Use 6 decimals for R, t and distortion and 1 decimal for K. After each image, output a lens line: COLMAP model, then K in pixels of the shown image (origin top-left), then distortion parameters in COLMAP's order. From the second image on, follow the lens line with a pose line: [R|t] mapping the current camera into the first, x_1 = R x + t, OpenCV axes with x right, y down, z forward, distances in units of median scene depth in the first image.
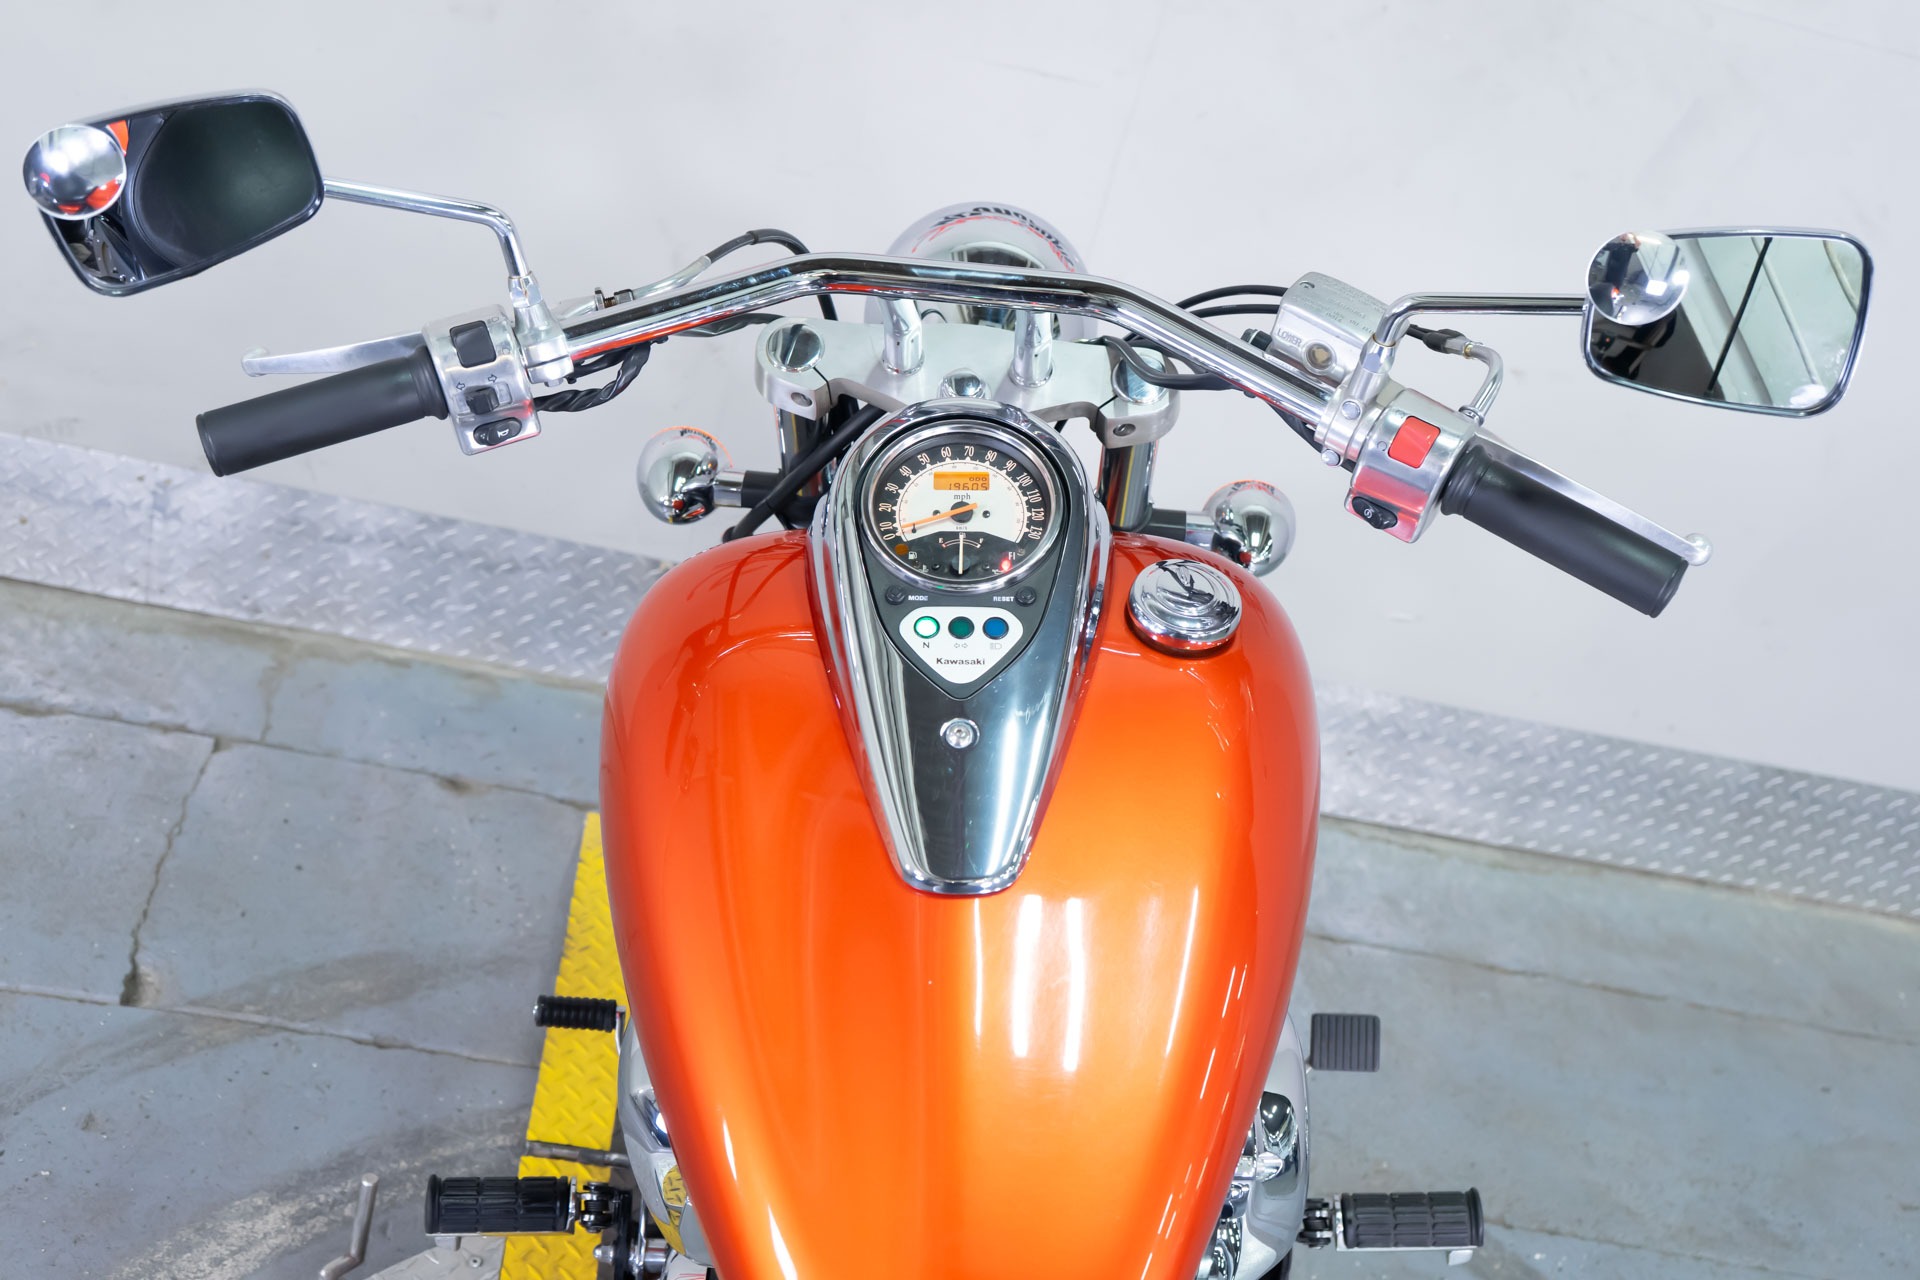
lens RADIAL K [[2148.3, 0, 960.0], [0, 2148.3, 640.0], [0, 0, 1]] dist [0.001708, 0.000164]
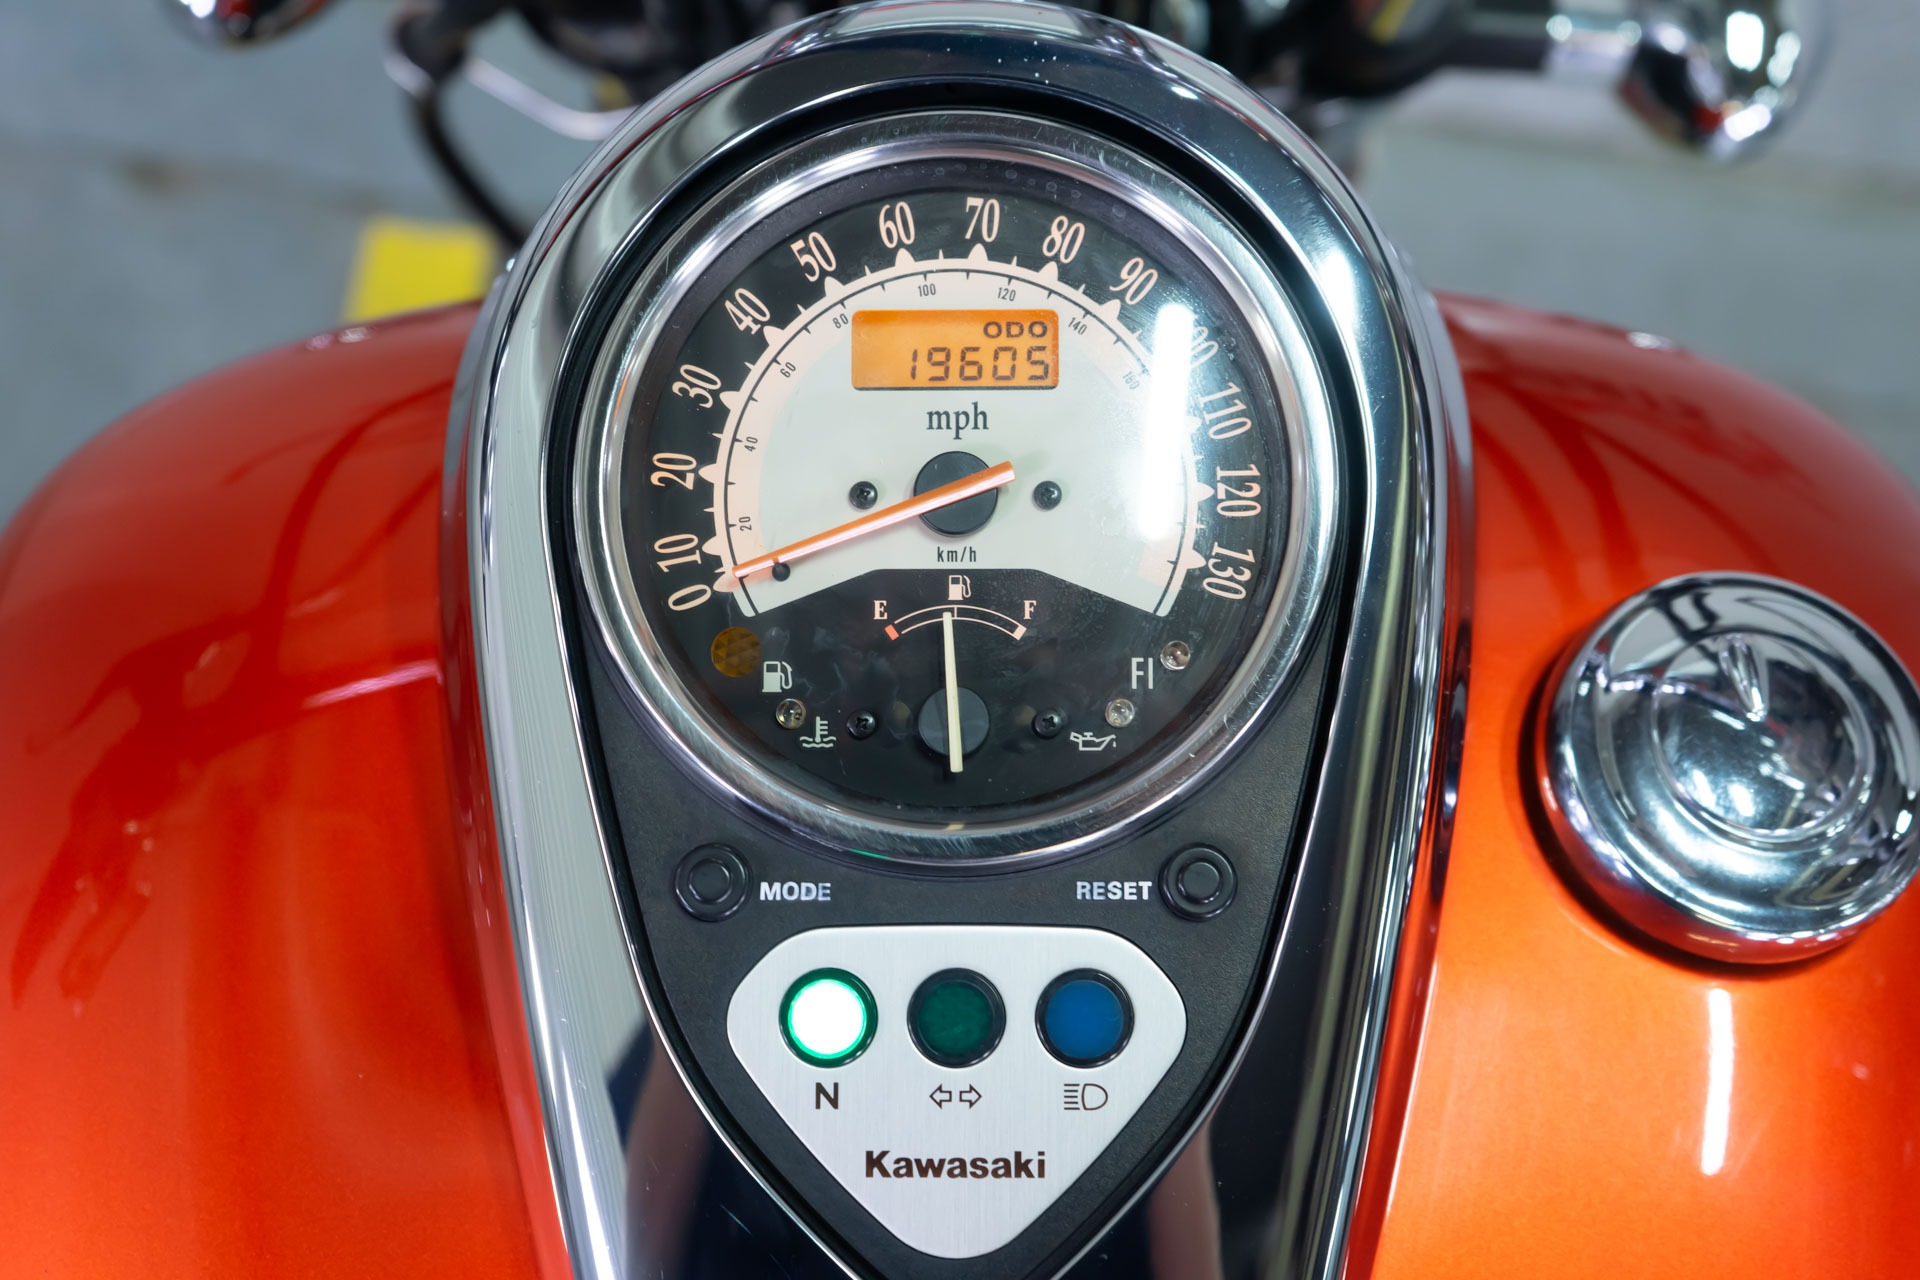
lens RADIAL K [[2351.8, 0, 960.0], [0, 2351.8, 640.0], [0, 0, 1]] dist [-0.006285, -0.005842]
pose [[0.999725, -0.008120, -0.022015, 0.007626], [0.016530, 0.909613, 0.415127, -0.165193], [0.016655, -0.415376, 0.909497, 0.724362]]
